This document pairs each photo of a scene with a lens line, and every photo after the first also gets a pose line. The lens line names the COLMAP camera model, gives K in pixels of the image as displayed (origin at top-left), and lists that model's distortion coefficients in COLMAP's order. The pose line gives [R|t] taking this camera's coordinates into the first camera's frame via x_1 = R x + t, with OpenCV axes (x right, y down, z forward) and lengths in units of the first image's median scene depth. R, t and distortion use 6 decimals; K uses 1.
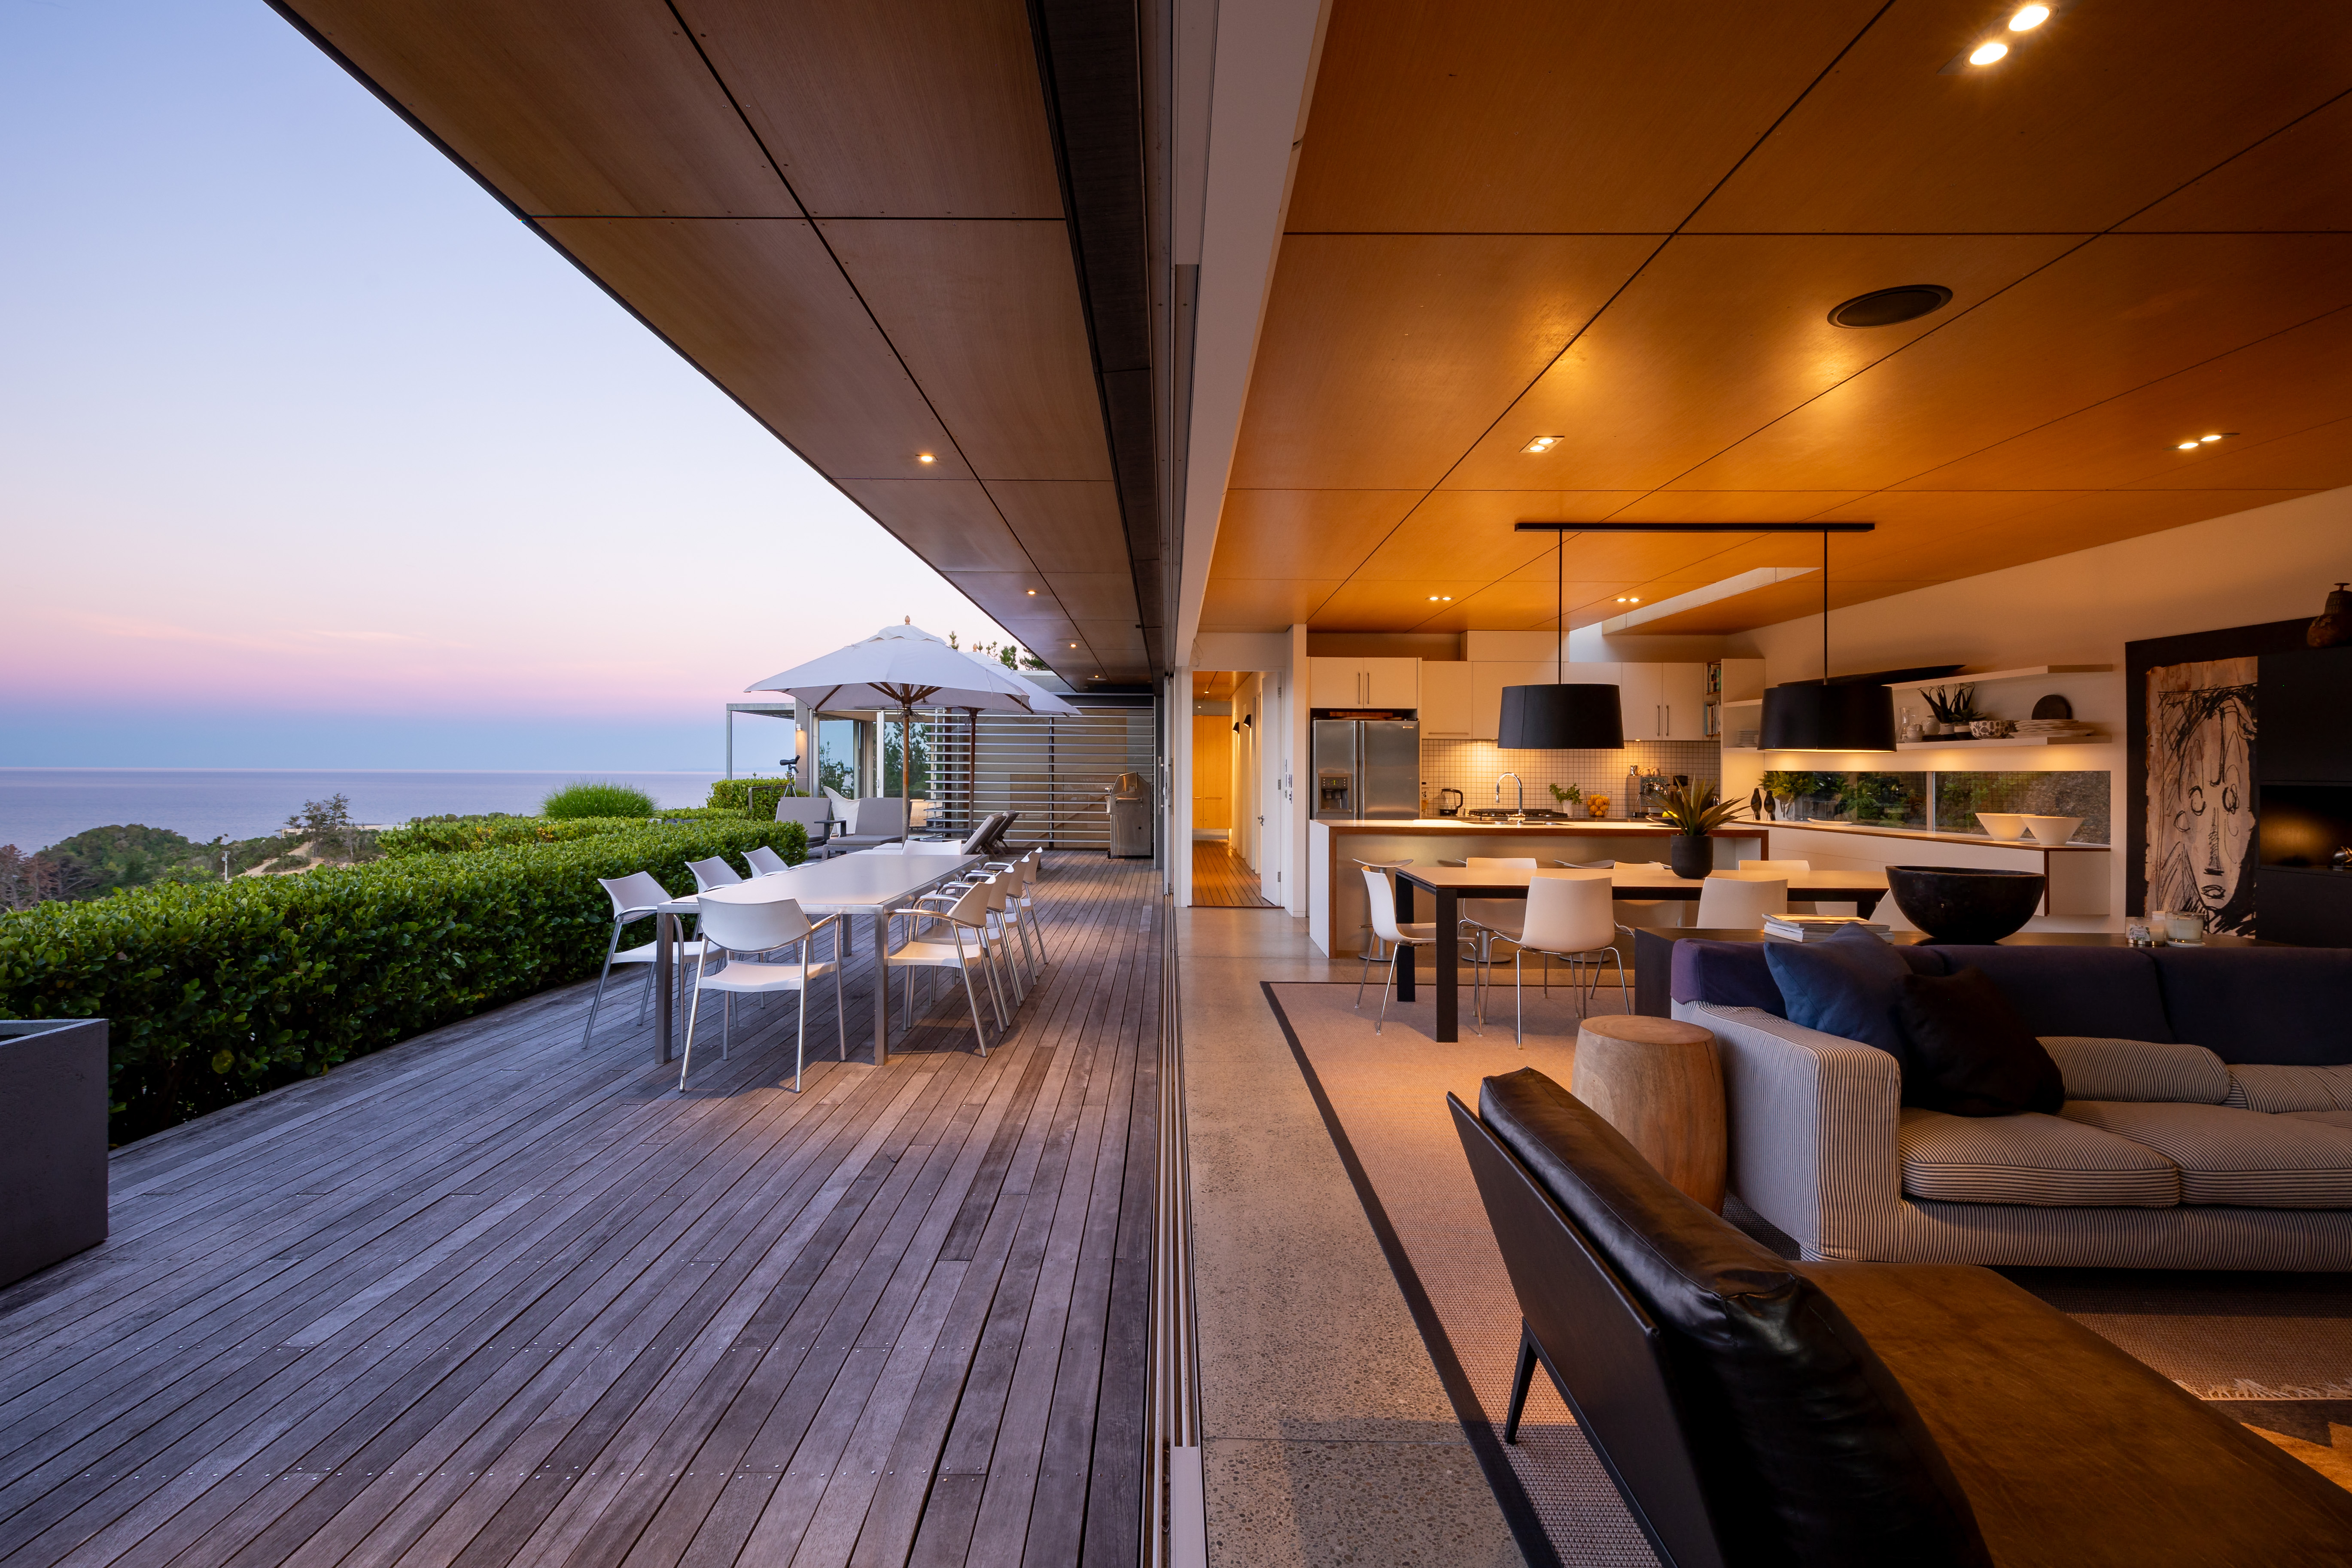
lens RADIAL K [[1088.0, 0, 1170.5], [0, 1088.0, 775.6], [0, 0, 1]] dist [0.004157, 0.000239]
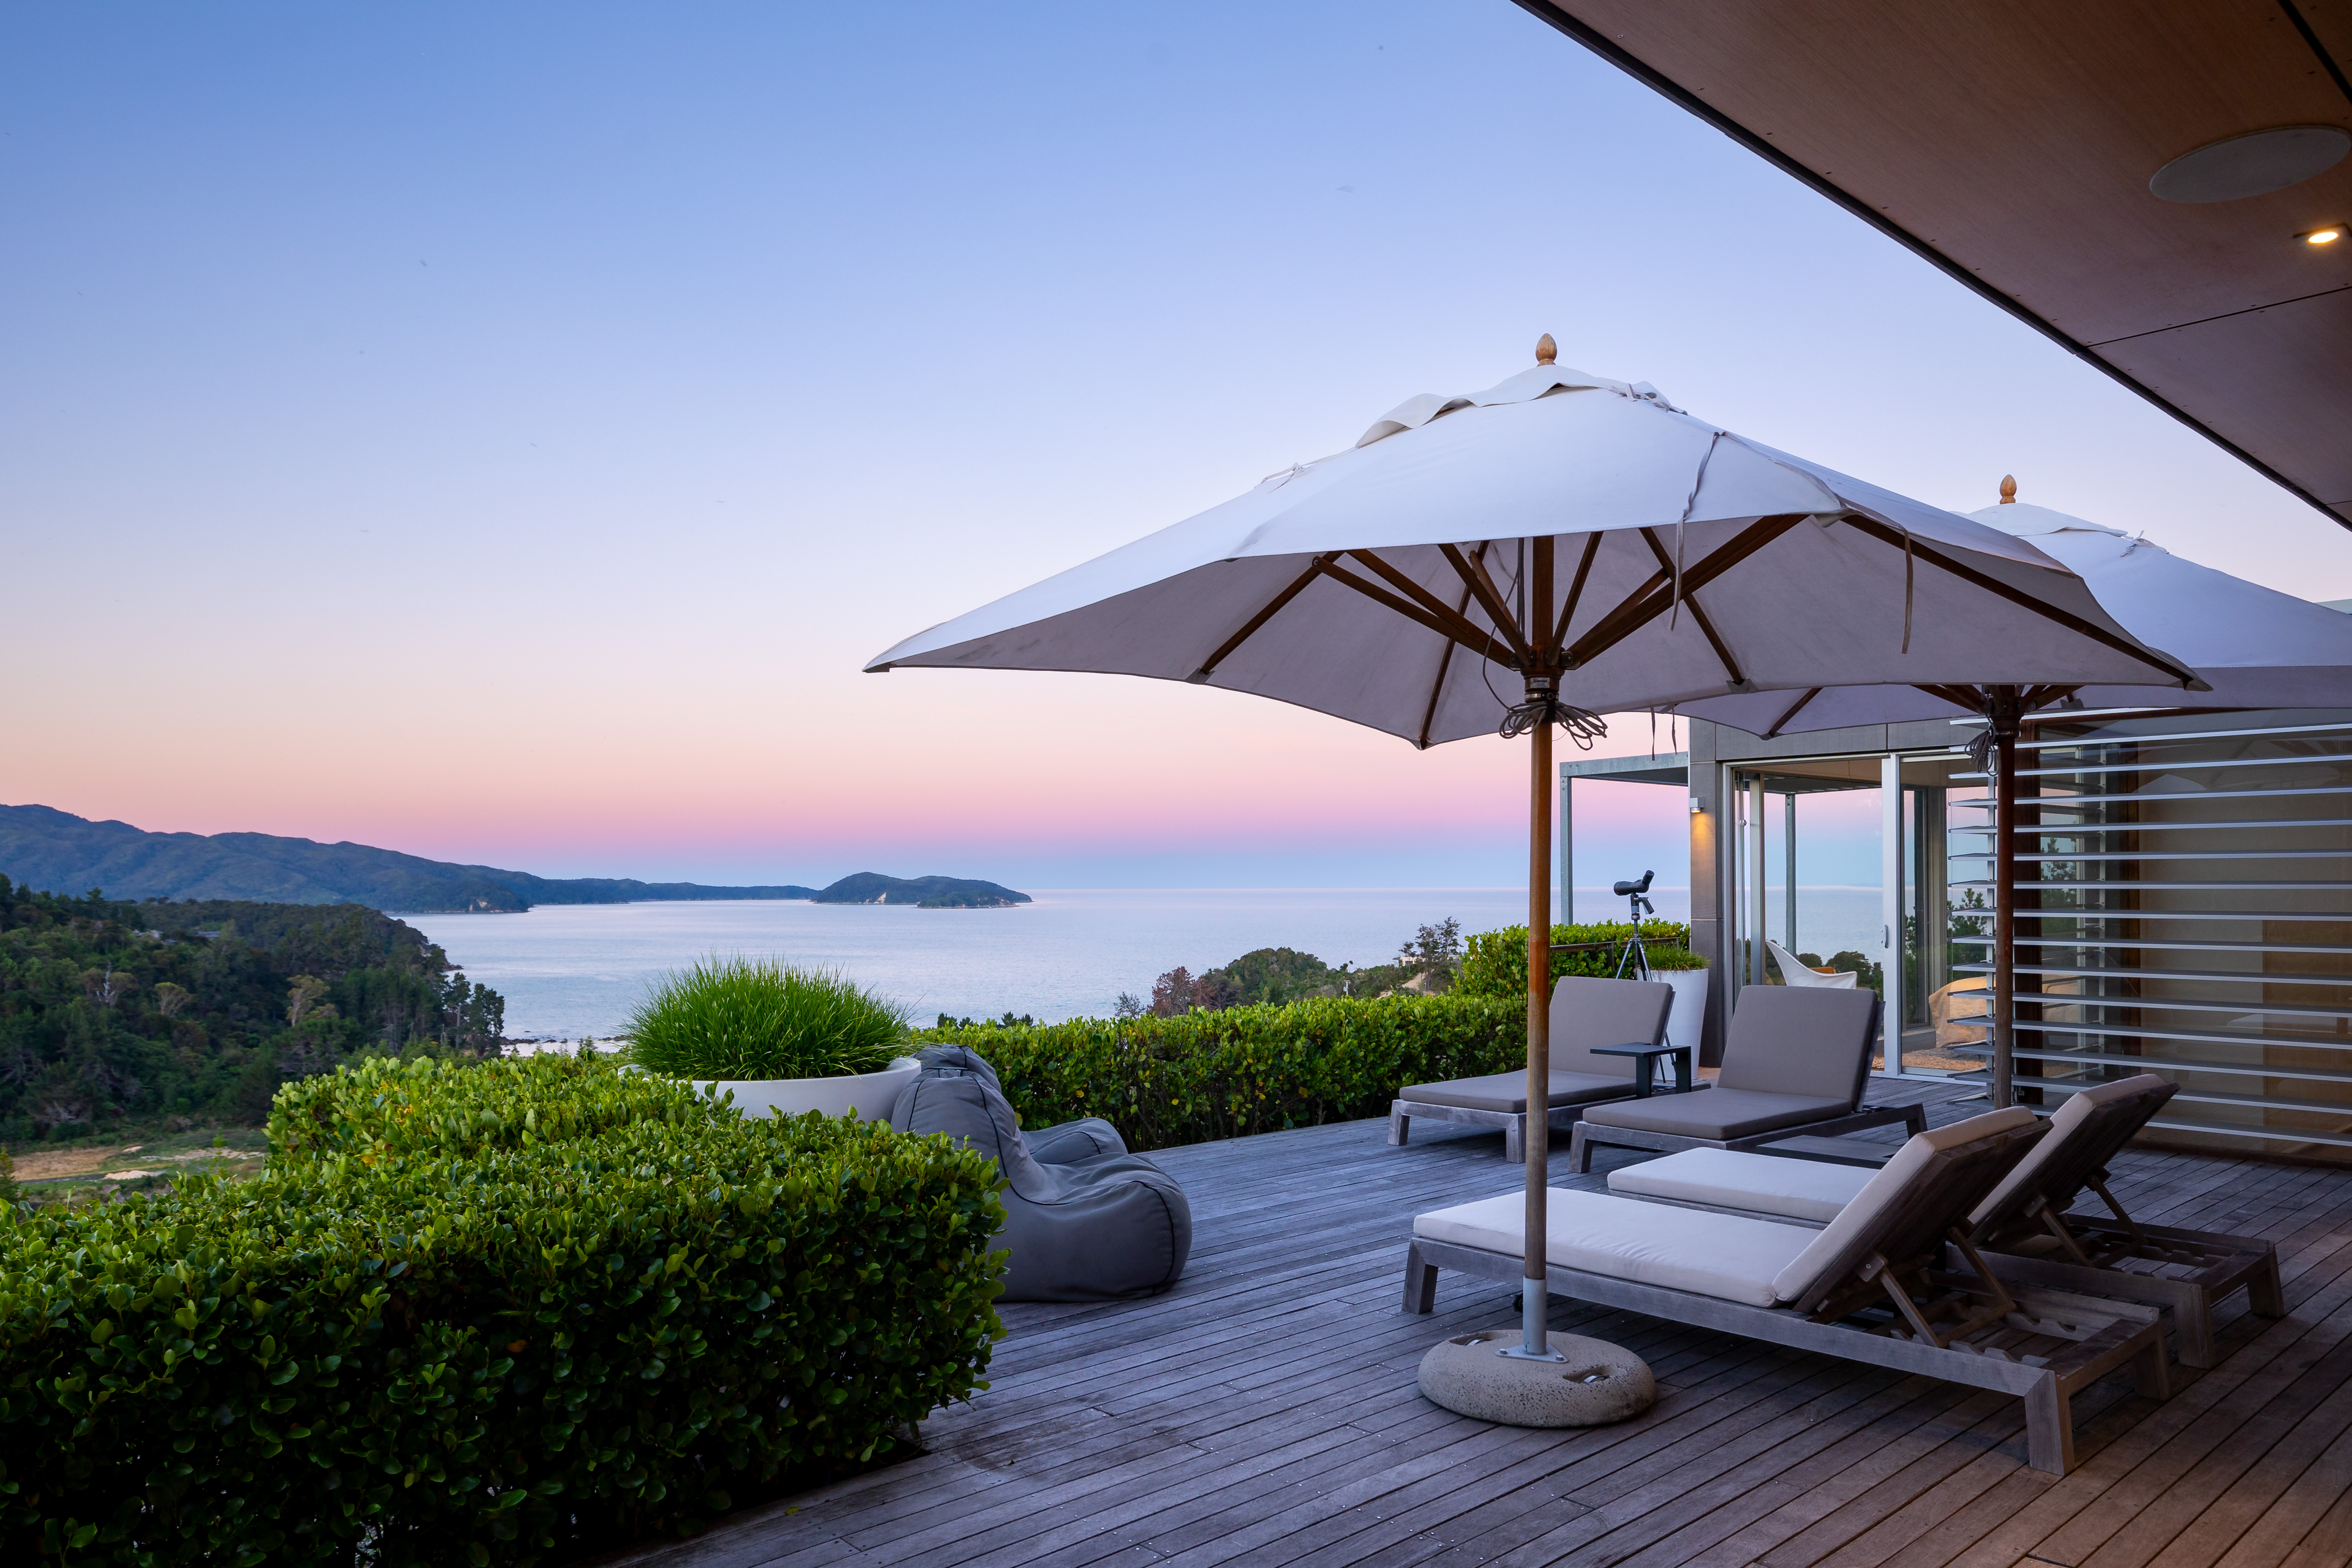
lens RADIAL K [[1561.7, 0, 1191.7], [0, 1561.7, 897.2], [0, 0, 1]] dist [-0.000237, -0.001169]
pose [[0.676116, -0.004863, -0.736780, -0.020709], [0.007405, 0.999973, 0.000194, -0.010625], [0.736758, -0.005587, 0.676133, 0.480083]]
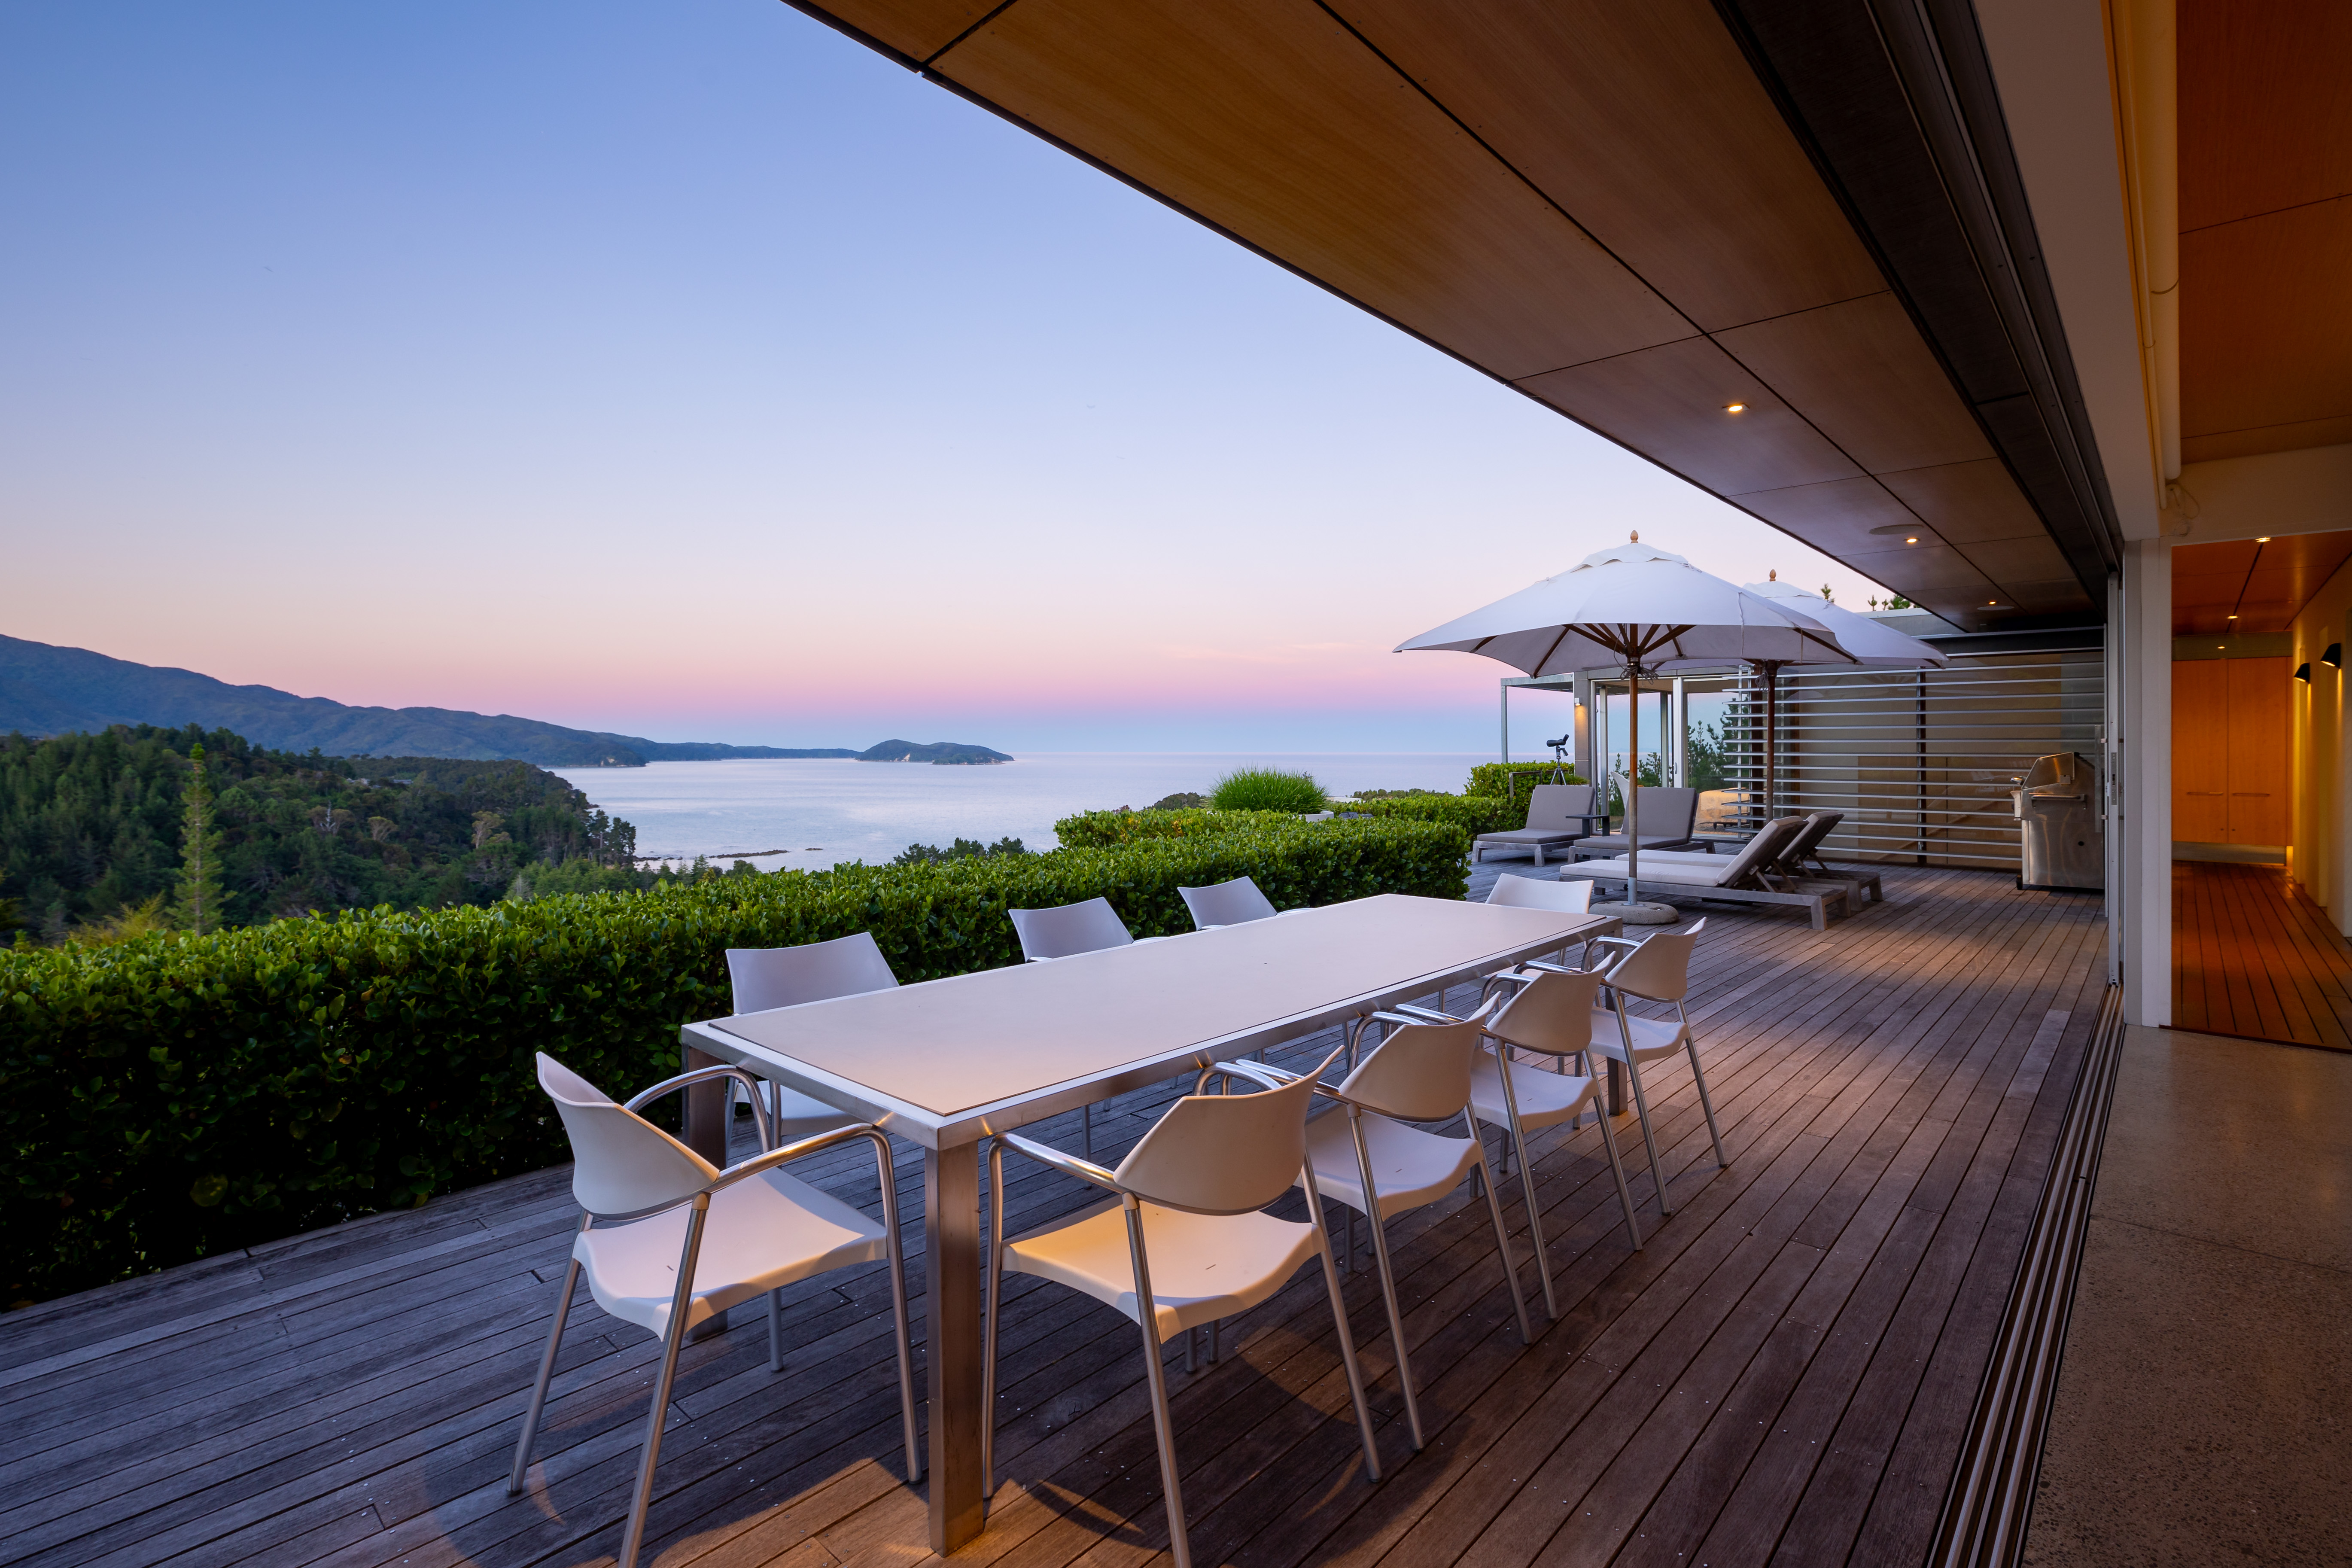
lens RADIAL K [[1088.0, 0, 1227.1], [0, 1088.0, 757.7], [0, 0, 1]] dist [0.004157, 0.000239]
pose [[0.752126, -0.002477, -0.659015, 0.014027], [0.002759, 0.999996, -0.000609, -0.001316], [0.659014, -0.001360, 0.752130, 0.202746]]
